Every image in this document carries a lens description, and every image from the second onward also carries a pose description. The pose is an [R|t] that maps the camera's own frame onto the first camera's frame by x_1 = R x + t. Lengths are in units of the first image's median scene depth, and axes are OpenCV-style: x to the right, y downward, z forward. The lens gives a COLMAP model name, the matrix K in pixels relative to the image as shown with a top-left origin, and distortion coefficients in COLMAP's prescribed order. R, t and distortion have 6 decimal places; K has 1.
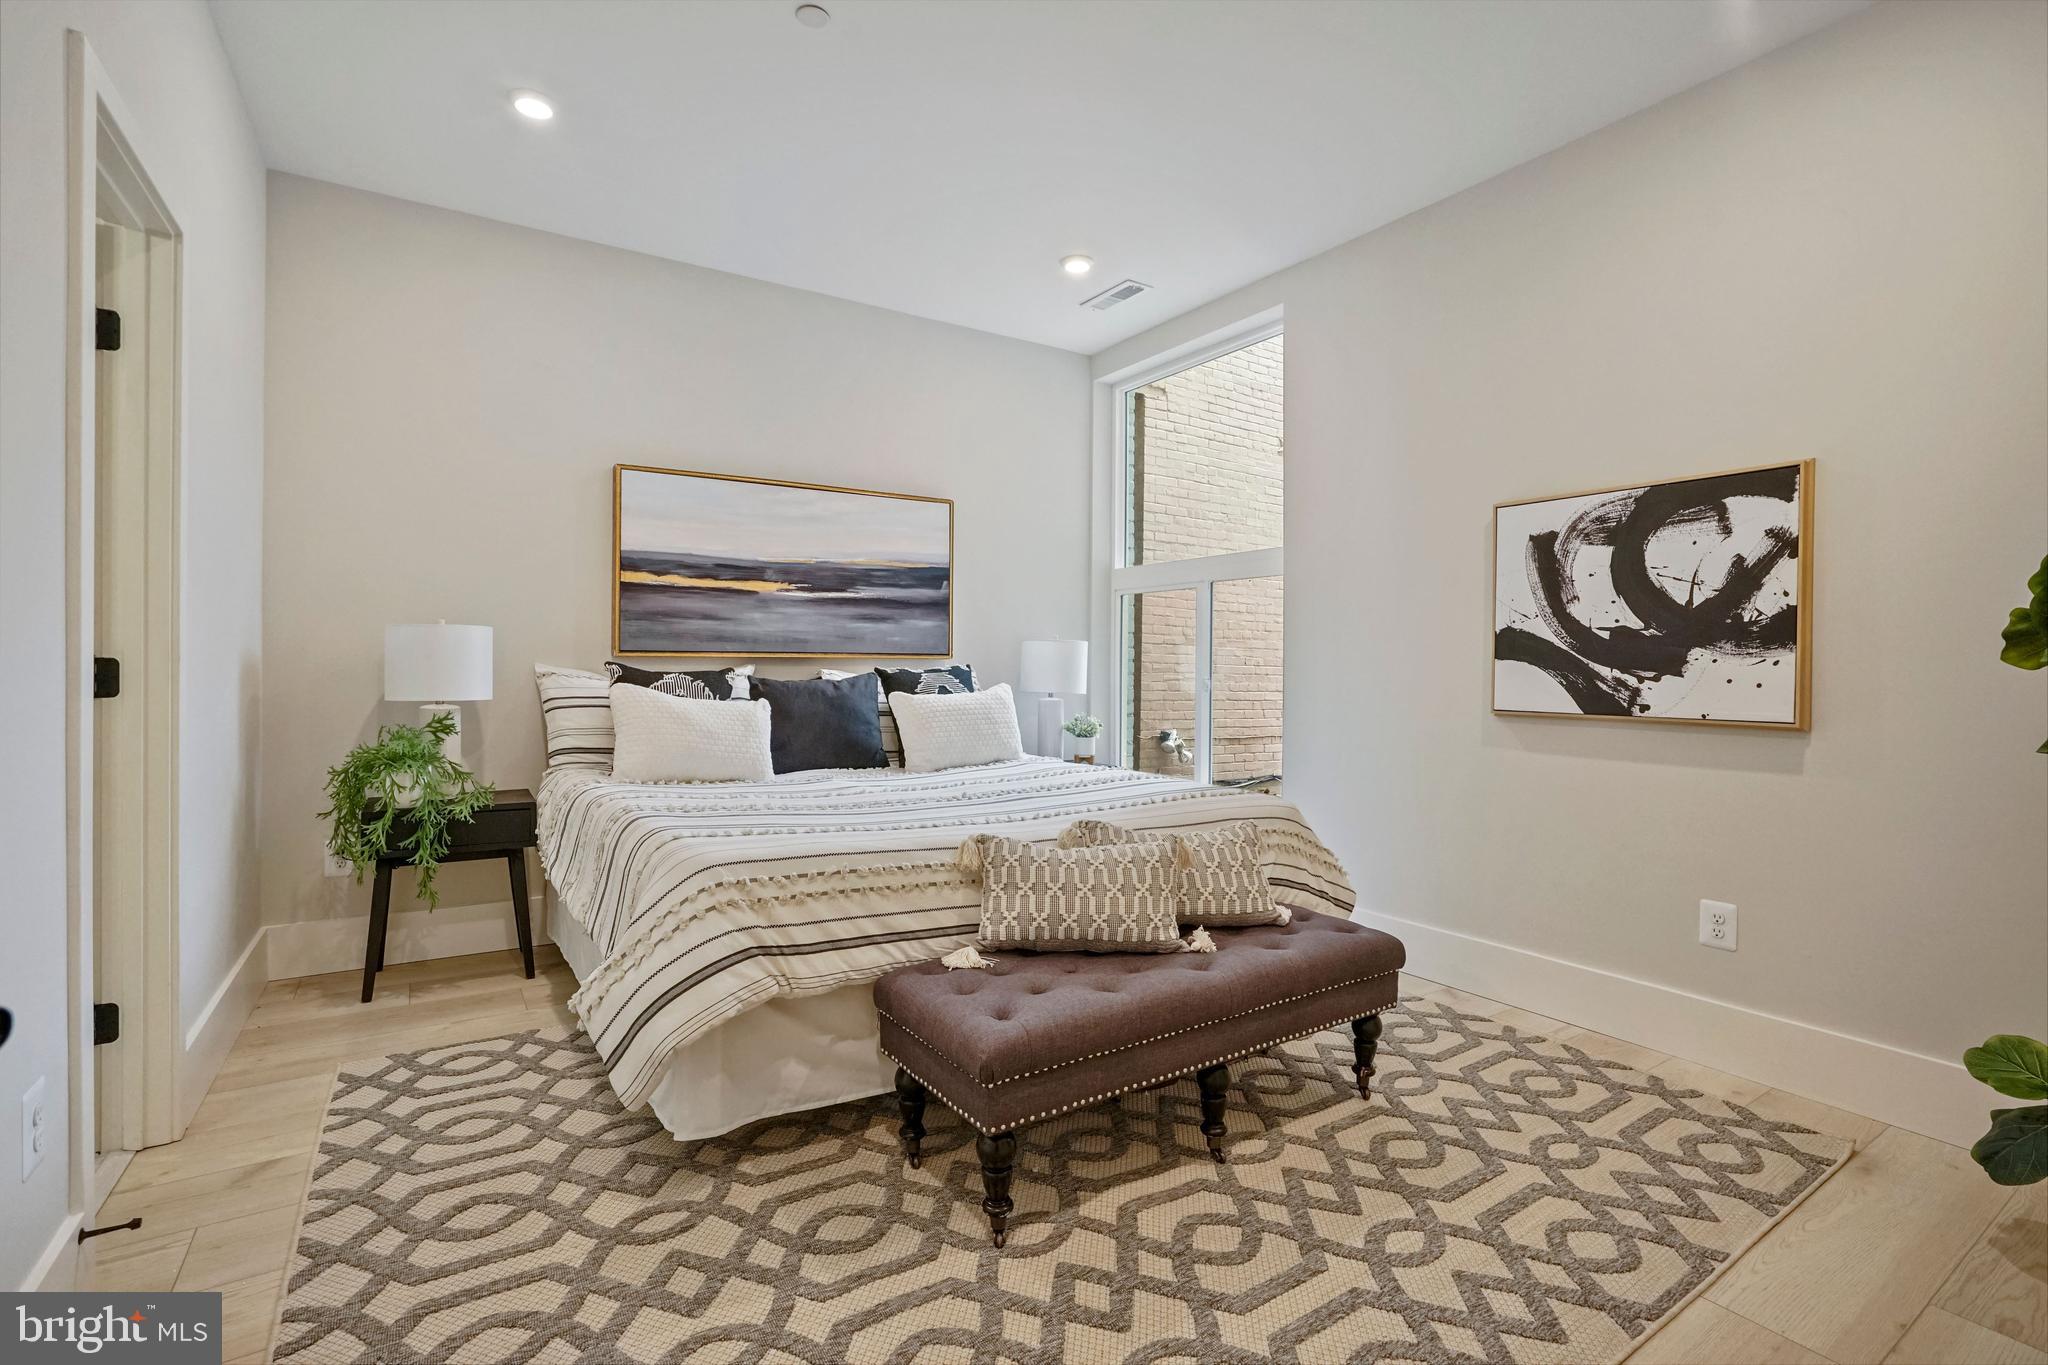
lens RADIAL K [[918.7, 0, 1024.0], [0, 918.7, 682.5], [0, 0, 1]] dist [-0.044908, 0.000060]
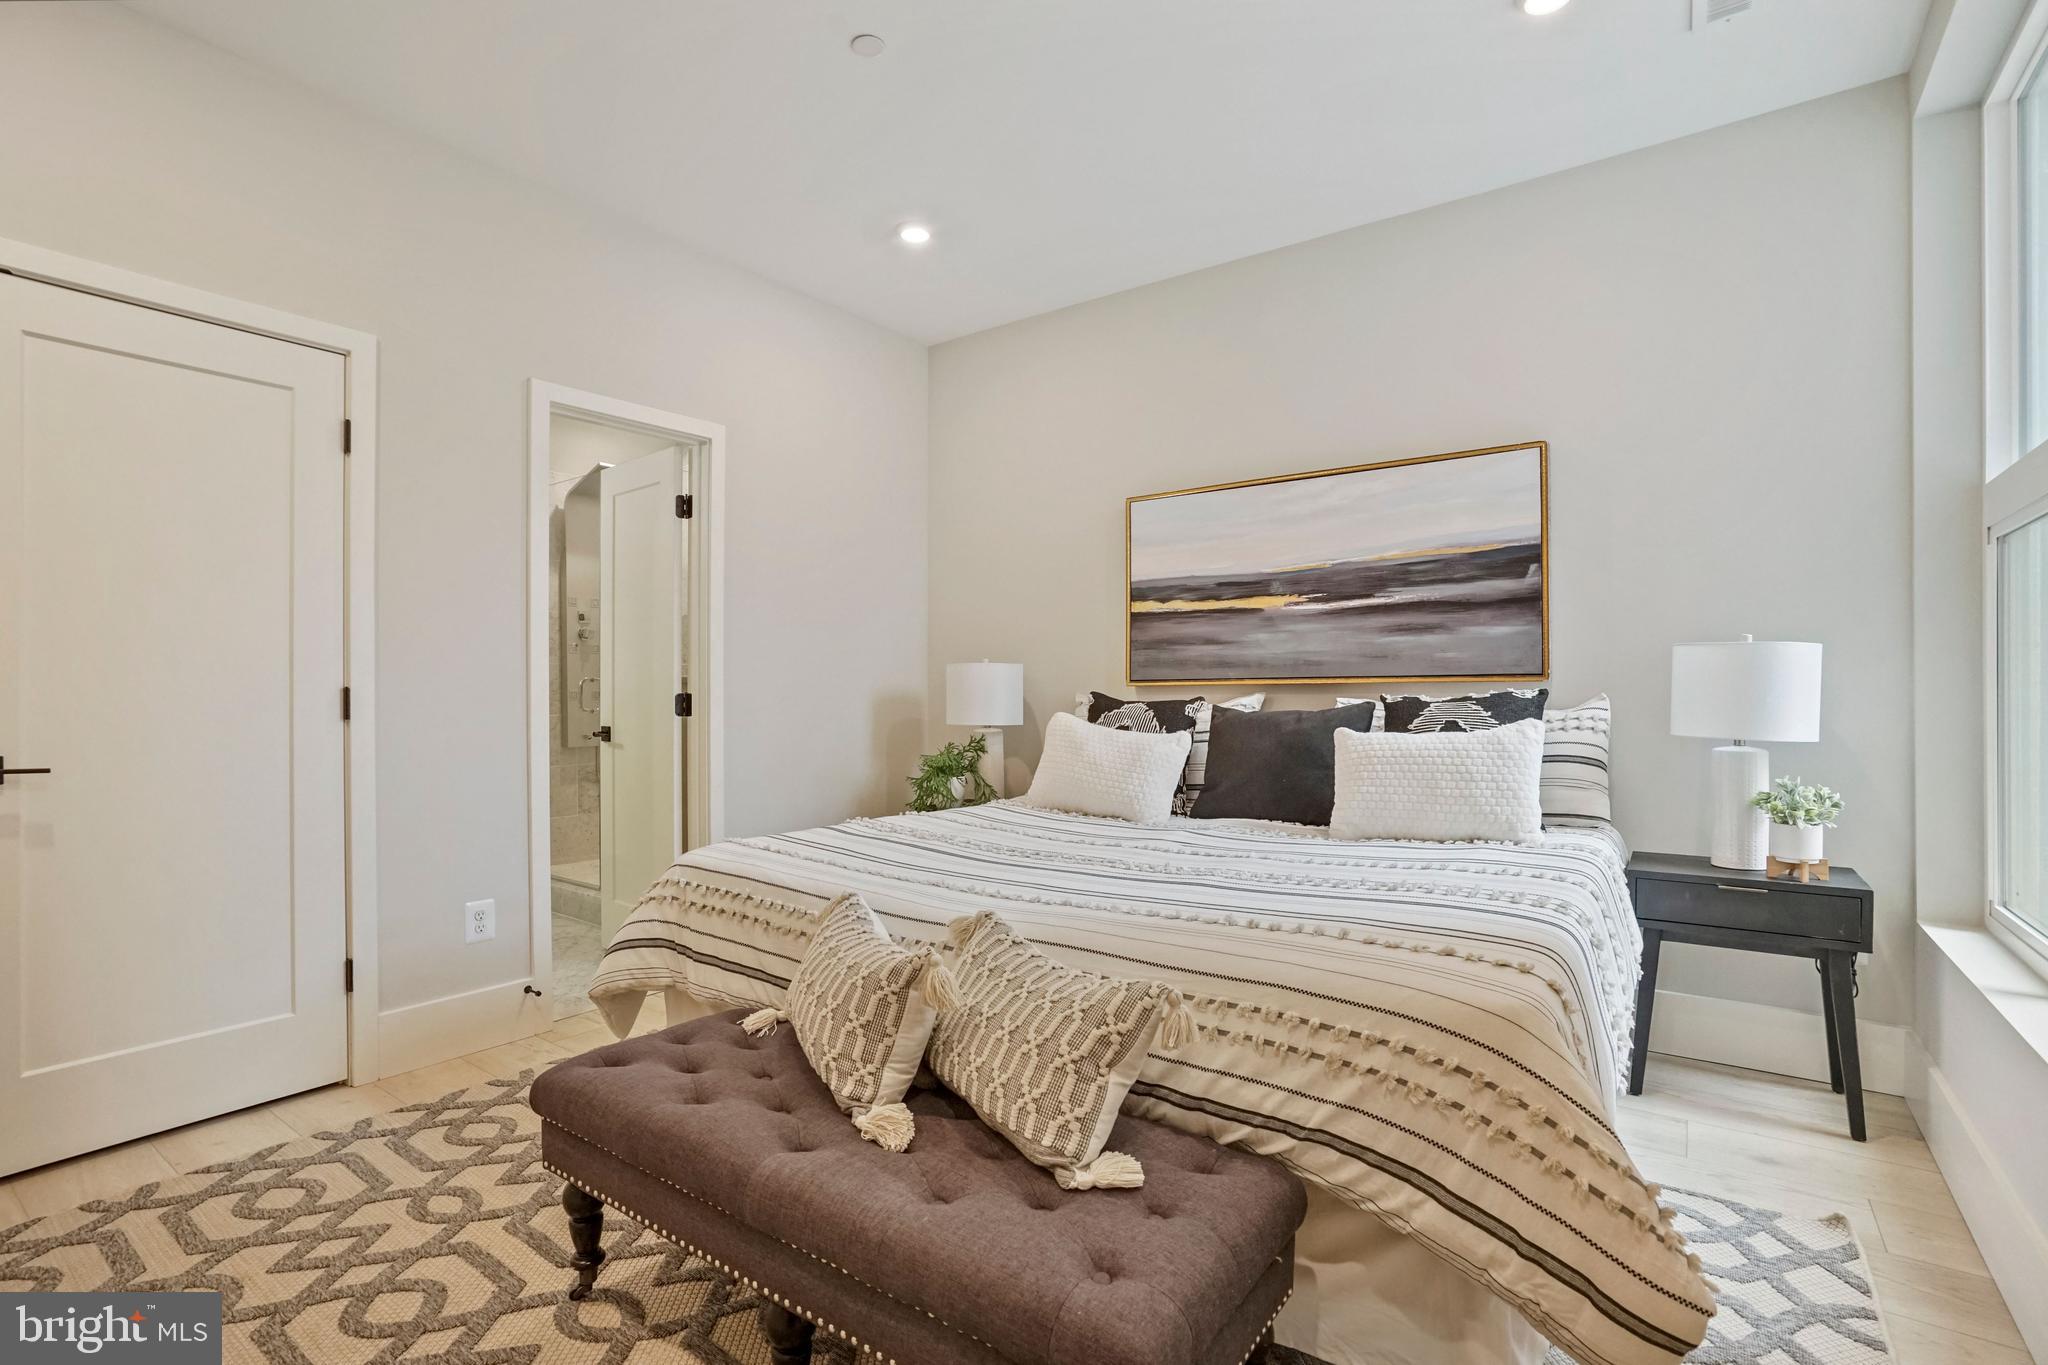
lens RADIAL K [[948.1, 0, 1024.0], [0, 948.1, 682.5], [0, 0, 1]] dist [-0.035847, 0.000531]
pose [[0.363138, -0.018851, -0.931545, 0.465217], [-0.010858, 0.999642, -0.024461, -0.004803], [0.931672, 0.018997, 0.362803, 0.466615]]
